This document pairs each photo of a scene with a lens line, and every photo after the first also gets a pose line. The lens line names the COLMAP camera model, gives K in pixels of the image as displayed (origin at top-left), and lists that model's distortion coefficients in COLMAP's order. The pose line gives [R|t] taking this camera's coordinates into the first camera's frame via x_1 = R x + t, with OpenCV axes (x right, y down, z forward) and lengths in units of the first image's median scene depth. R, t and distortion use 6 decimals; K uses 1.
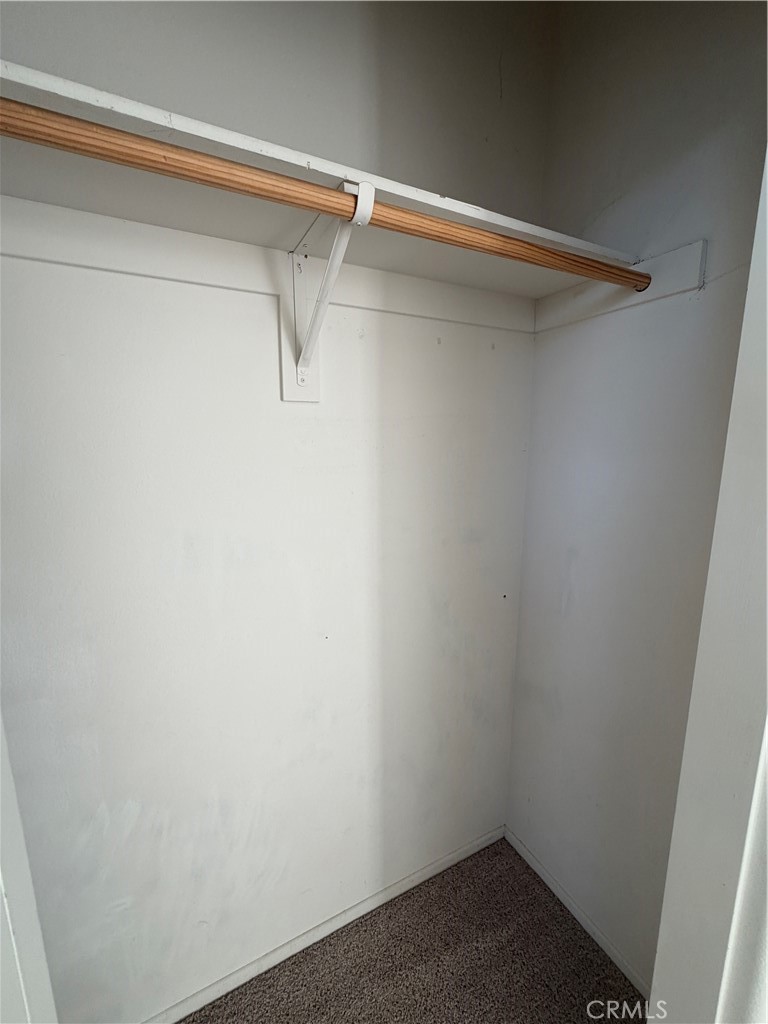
lens RADIAL K [[412.1, 0, 384.0], [0, 412.1, 512.0], [0, 0, 1]] dist [-0.003621, -0.000364]
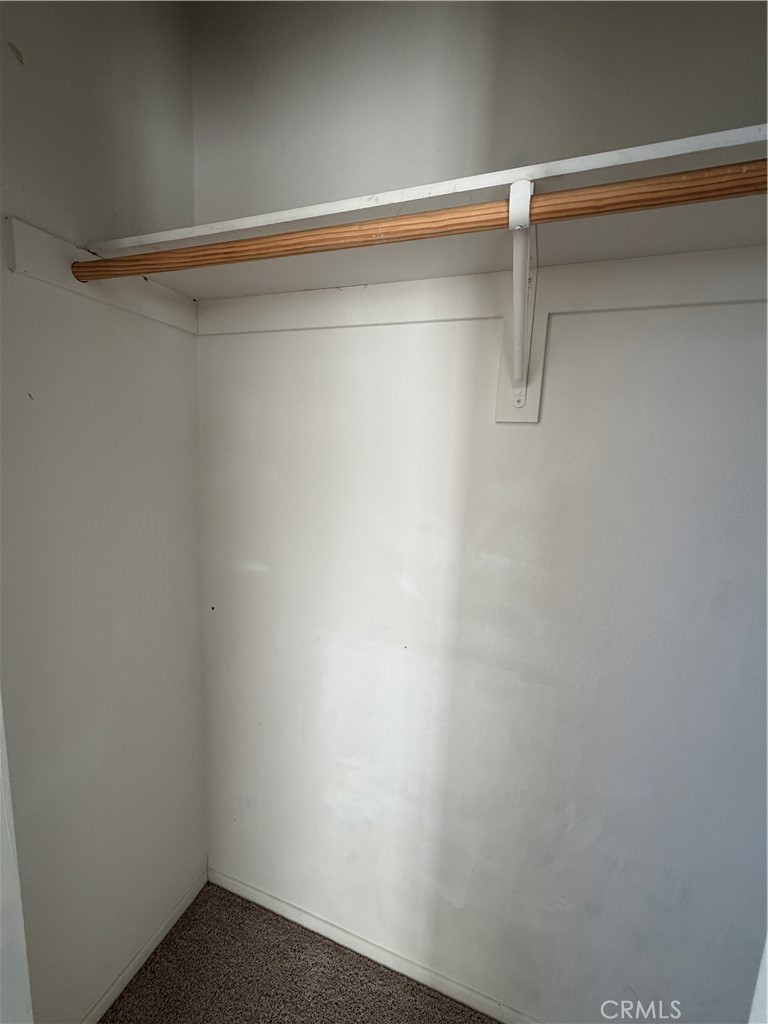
lens RADIAL K [[412.1, 0, 384.0], [0, 412.1, 512.0], [0, 0, 1]] dist [-0.003621, -0.000364]
pose [[0.686185, 0.132272, -0.715300, 0.481721], [-0.173324, 0.984738, 0.015827, -0.044216], [0.706477, 0.113118, 0.698638, 0.237315]]
